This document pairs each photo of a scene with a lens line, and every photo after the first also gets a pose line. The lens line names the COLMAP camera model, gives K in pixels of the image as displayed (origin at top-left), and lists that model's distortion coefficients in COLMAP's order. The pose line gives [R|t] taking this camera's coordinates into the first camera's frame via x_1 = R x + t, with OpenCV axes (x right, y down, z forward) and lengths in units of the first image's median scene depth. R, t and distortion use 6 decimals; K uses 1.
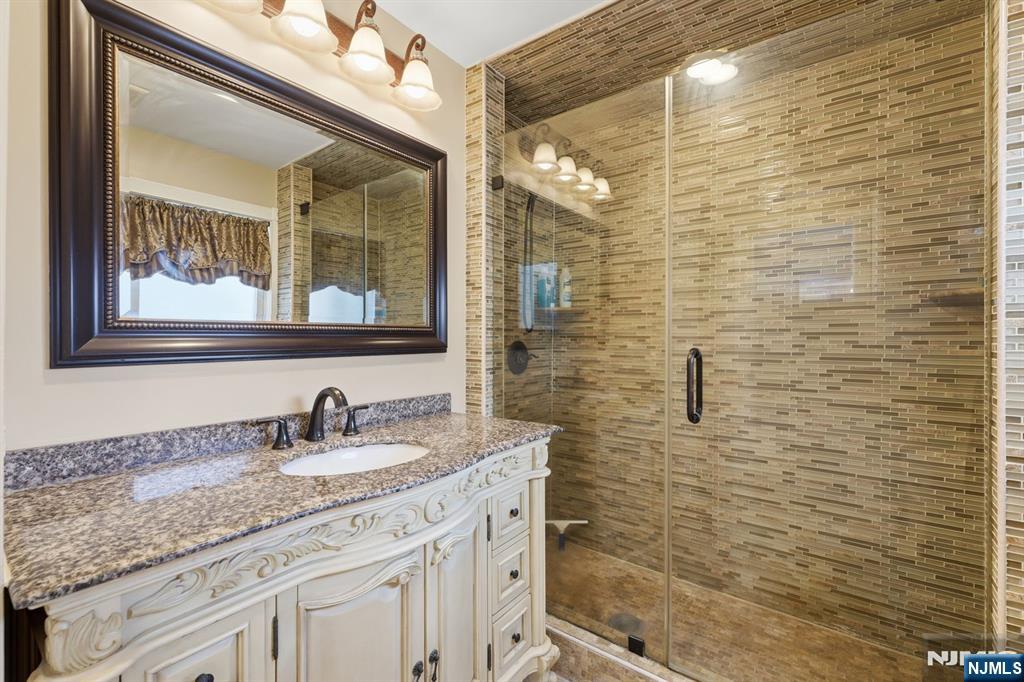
lens RADIAL K [[446.1, 0, 508.4], [0, 446.1, 337.3], [0, 0, 1]] dist [-0.001741, -0.000629]
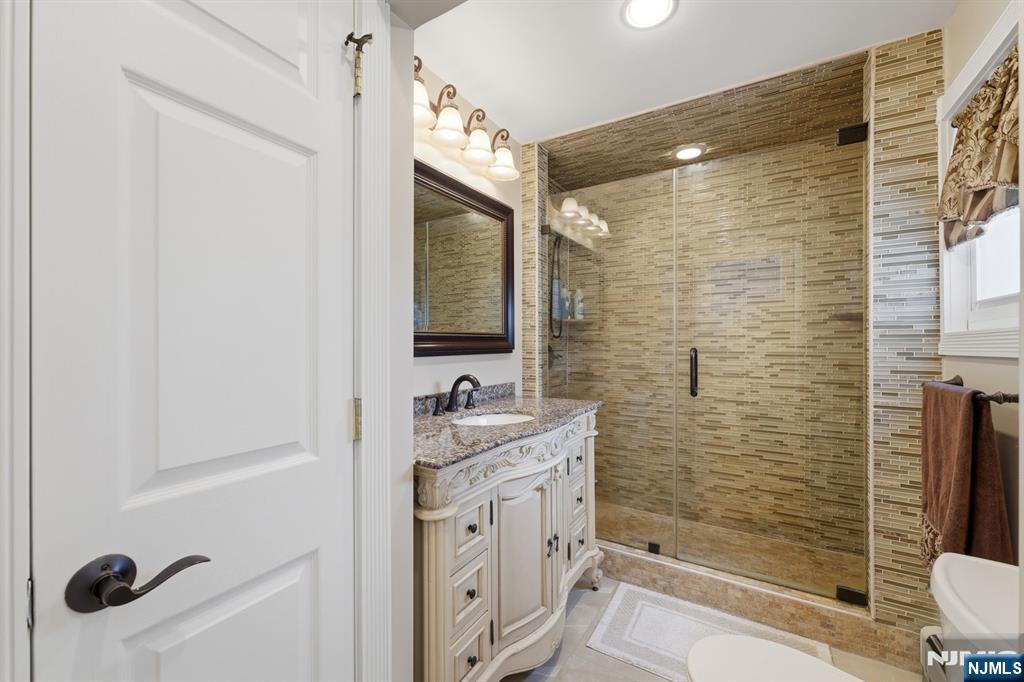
lens RADIAL K [[412.3, 0, 514.2], [0, 412.3, 343.3], [0, 0, 1]] dist [-0.003946, 0.000491]
pose [[0.995152, -0.003179, 0.098298, -0.269922], [0.003197, 0.999995, -0.000026, 0.005092], [-0.098297, 0.000340, 0.995157, -0.281928]]
